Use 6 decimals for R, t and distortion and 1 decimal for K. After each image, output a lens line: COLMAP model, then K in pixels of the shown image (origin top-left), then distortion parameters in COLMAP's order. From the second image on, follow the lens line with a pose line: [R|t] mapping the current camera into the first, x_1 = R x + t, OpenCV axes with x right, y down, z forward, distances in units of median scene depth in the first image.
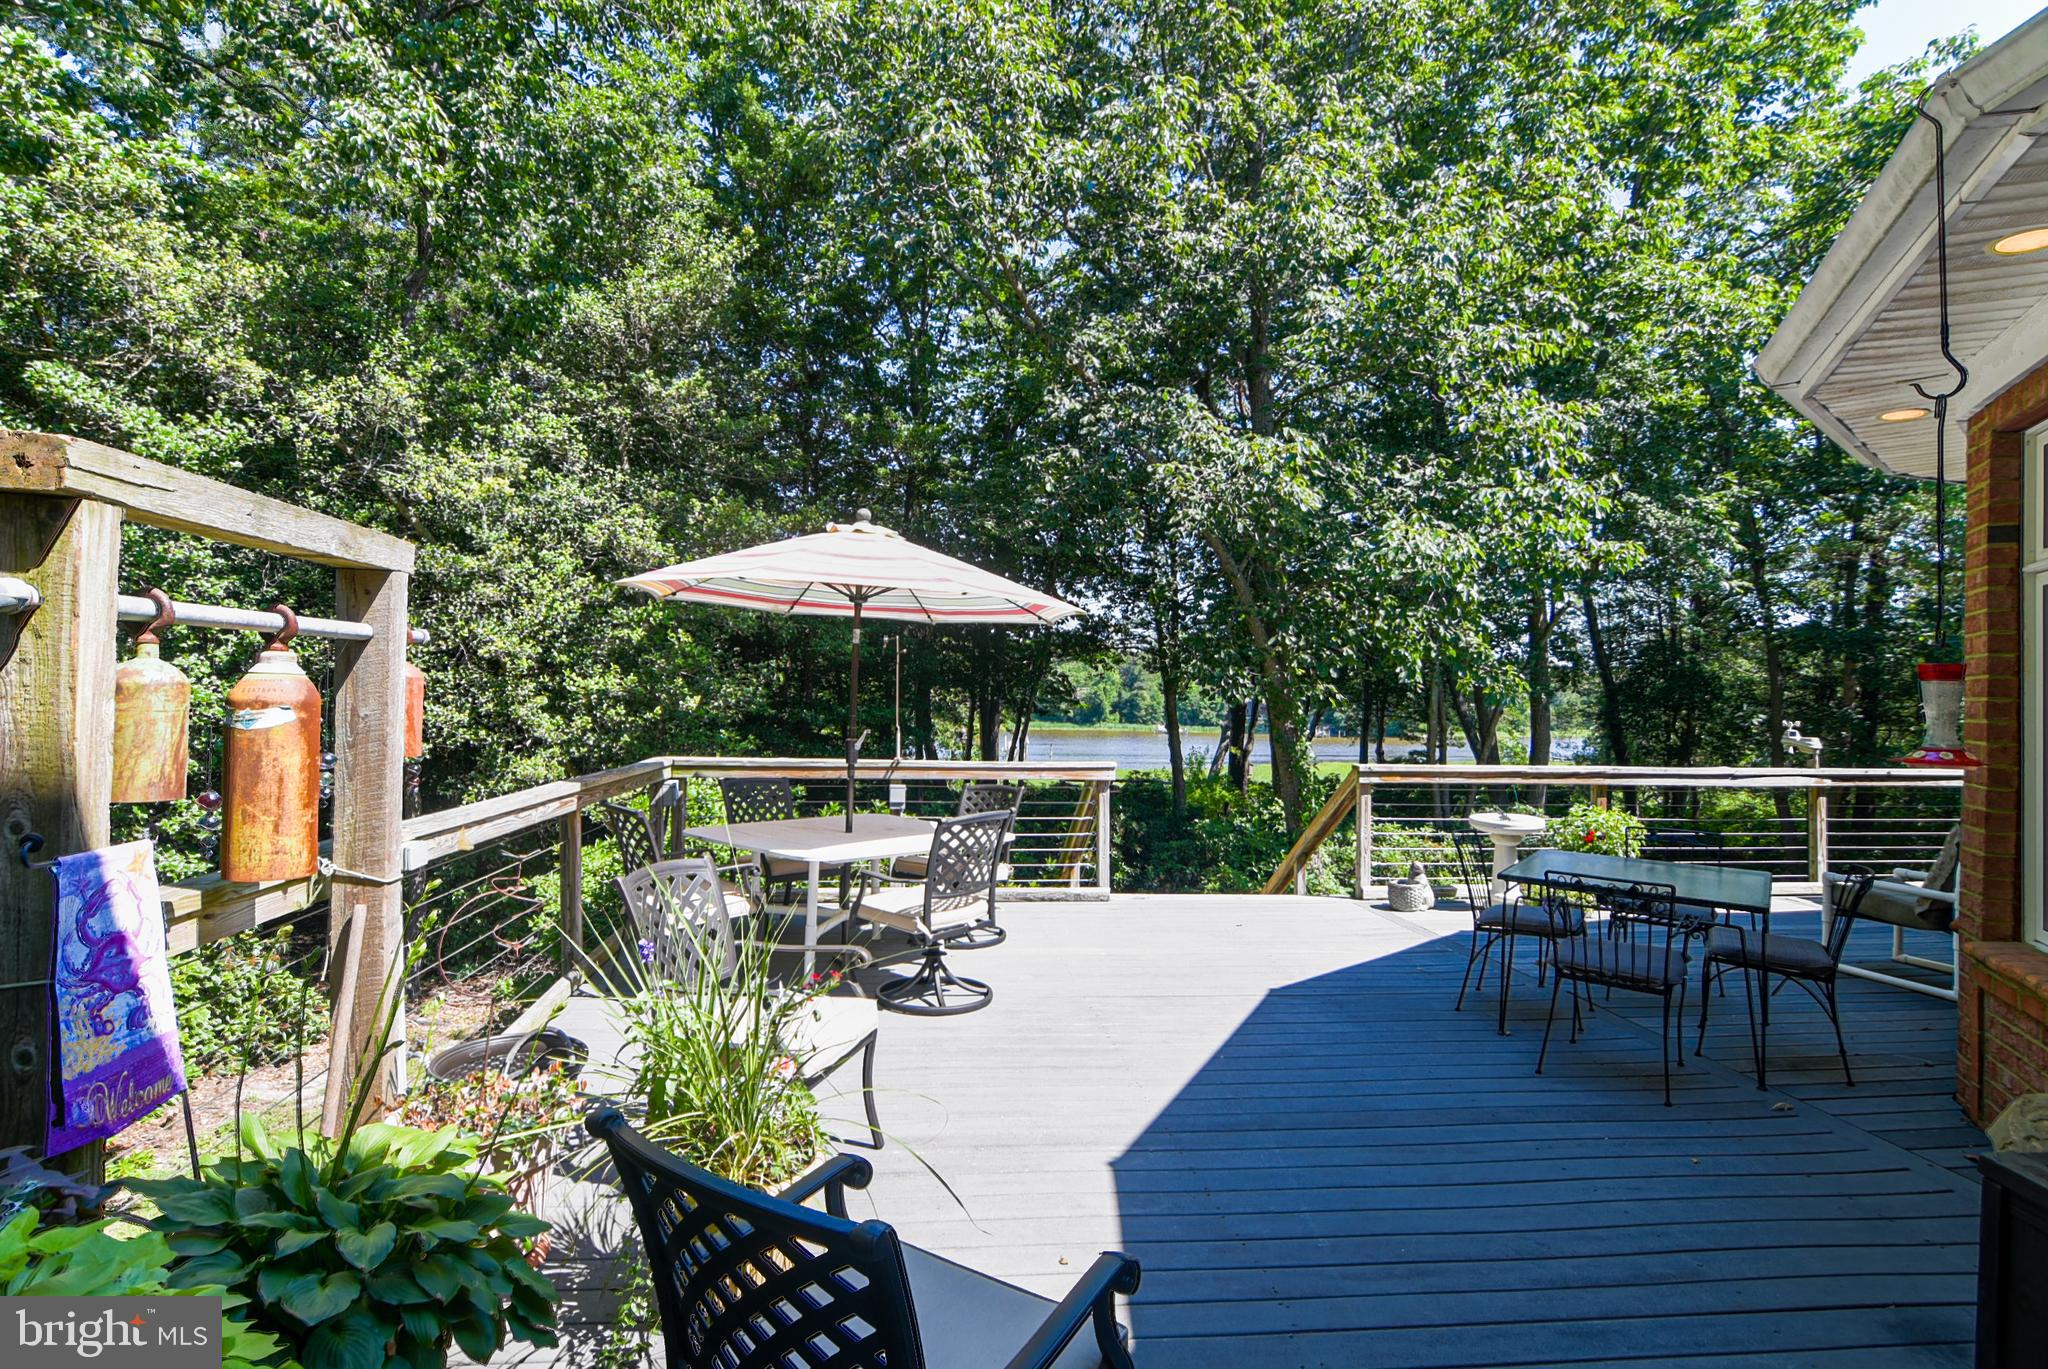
lens RADIAL K [[999.3, 0, 1024.0], [0, 999.3, 684.5], [0, 0, 1]] dist [-0.000002, 0.000208]
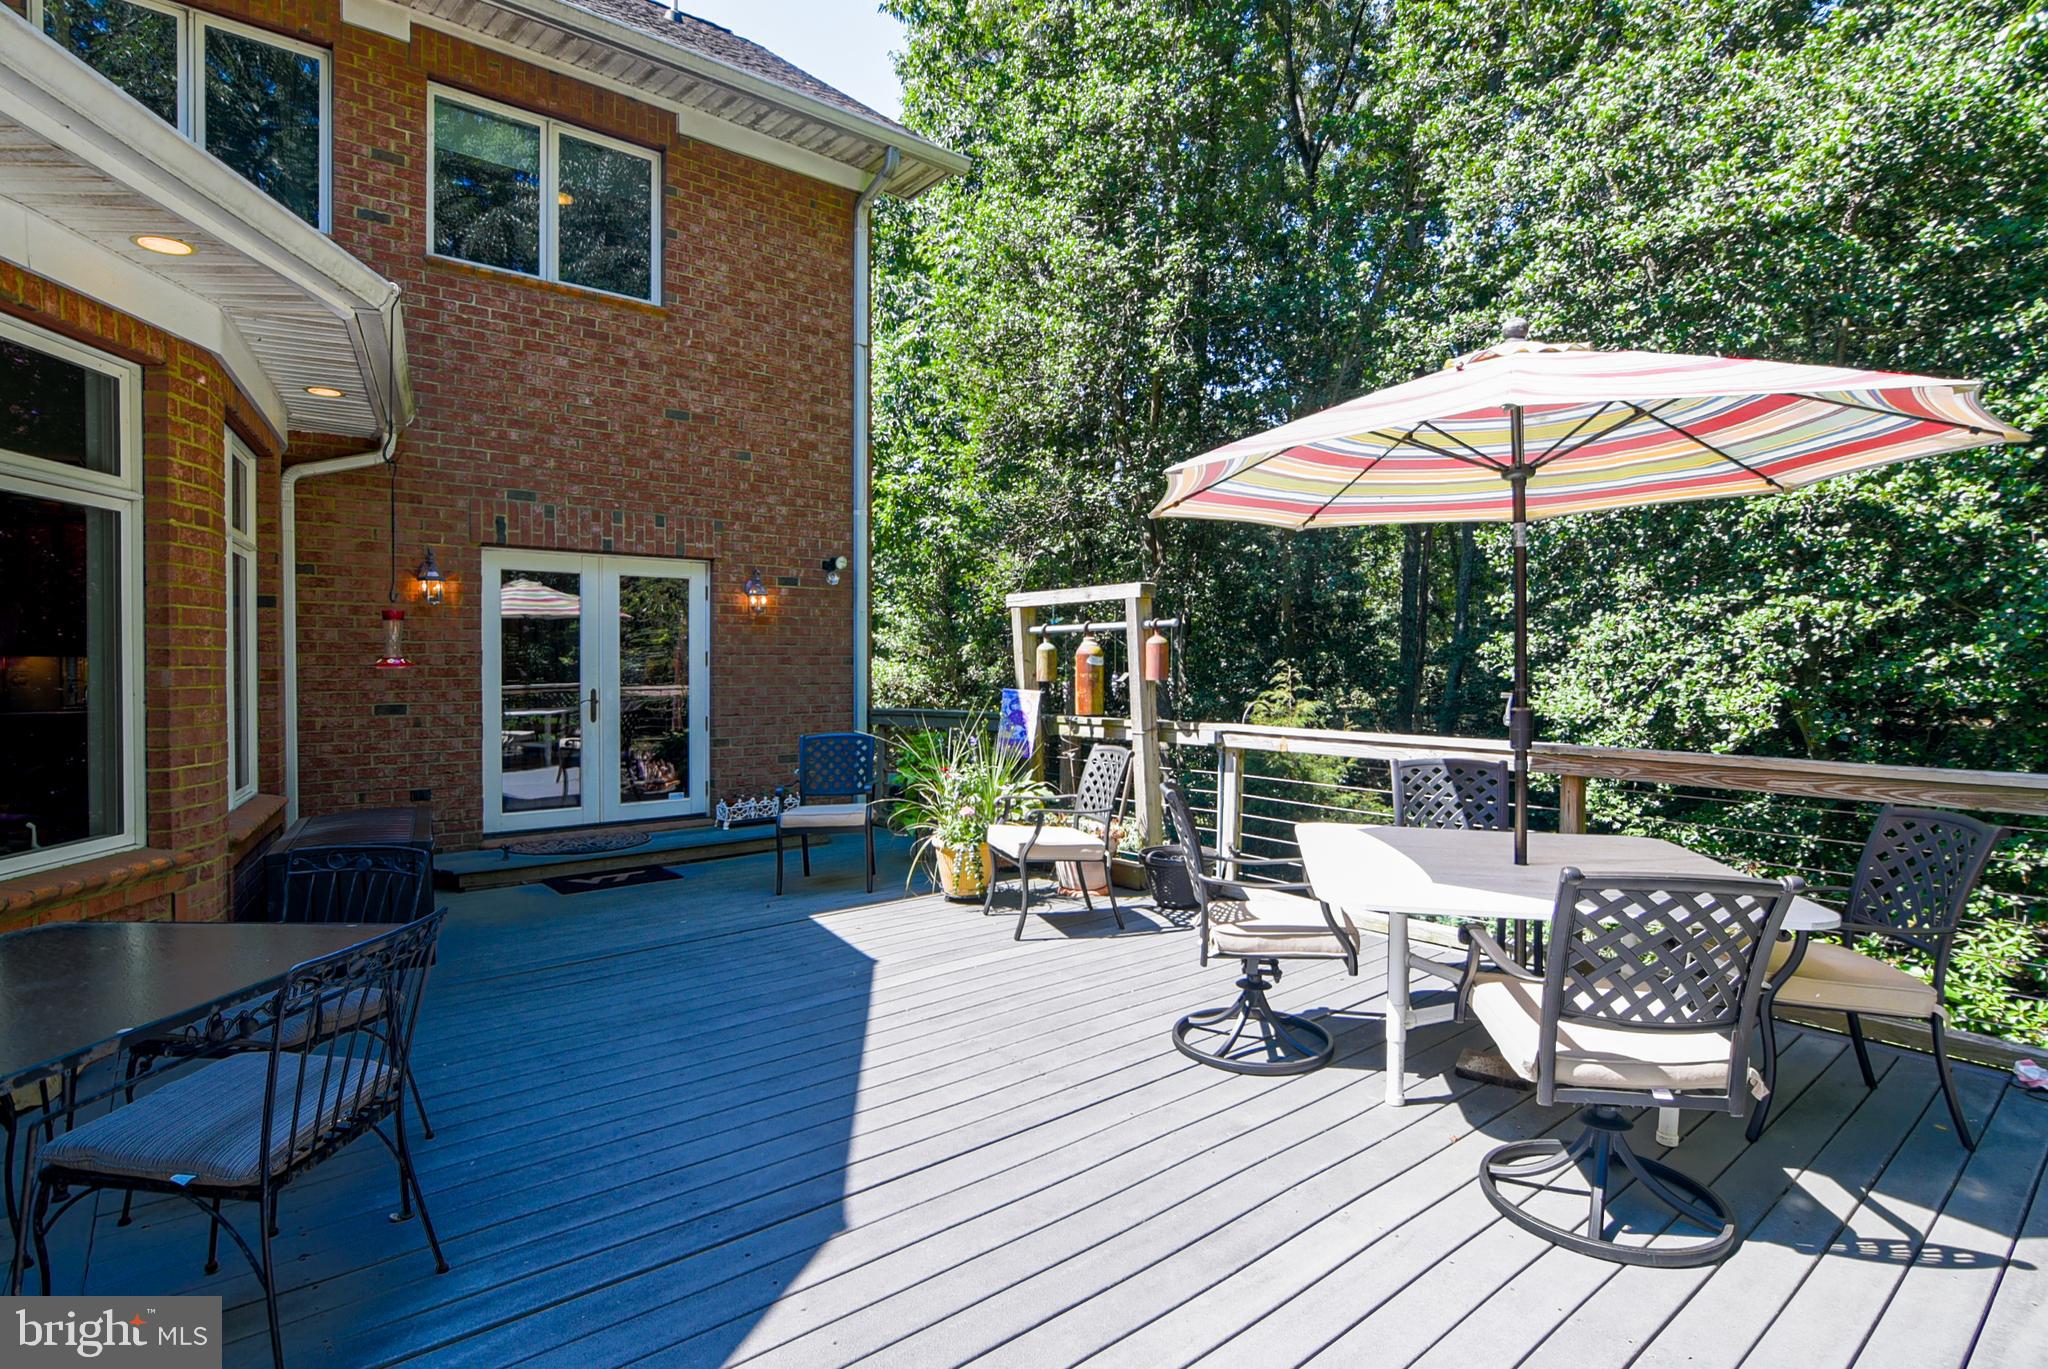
lens RADIAL K [[999.3, 0, 1024.0], [0, 999.3, 684.5], [0, 0, 1]] dist [-0.000002, 0.000208]
pose [[-0.830518, -0.011509, -0.556872, 0.414905], [-0.013269, 0.999912, -0.000876, 0.043945], [0.556833, 0.006661, -0.830598, 1.344234]]
